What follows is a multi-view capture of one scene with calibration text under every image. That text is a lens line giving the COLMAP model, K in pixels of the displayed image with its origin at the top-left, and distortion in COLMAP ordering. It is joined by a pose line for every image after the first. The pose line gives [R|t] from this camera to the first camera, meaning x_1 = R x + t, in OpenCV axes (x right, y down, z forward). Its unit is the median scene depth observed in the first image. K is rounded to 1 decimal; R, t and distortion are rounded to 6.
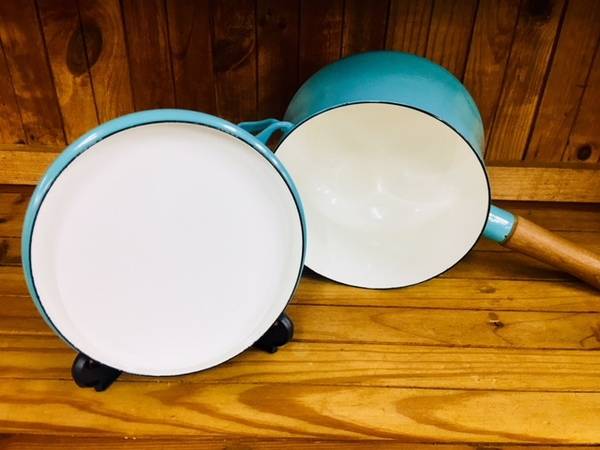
lens RADIAL K [[518.9, 0, 299.2], [0, 518.9, 223.8], [0, 0, 1]] dist [0.060879, -0.118433]
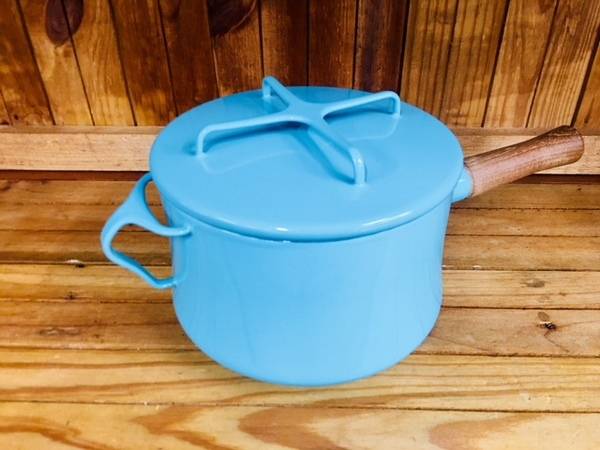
lens RADIAL K [[518.9, 0, 300.1], [0, 518.9, 225.3], [0, 0, 1]] dist [0.060879, -0.118433]
pose [[0.998881, -0.019812, -0.042948, 0.019479], [0.022121, 0.998299, 0.053950, -0.023125], [0.041806, -0.054840, 0.997620, 0.151477]]
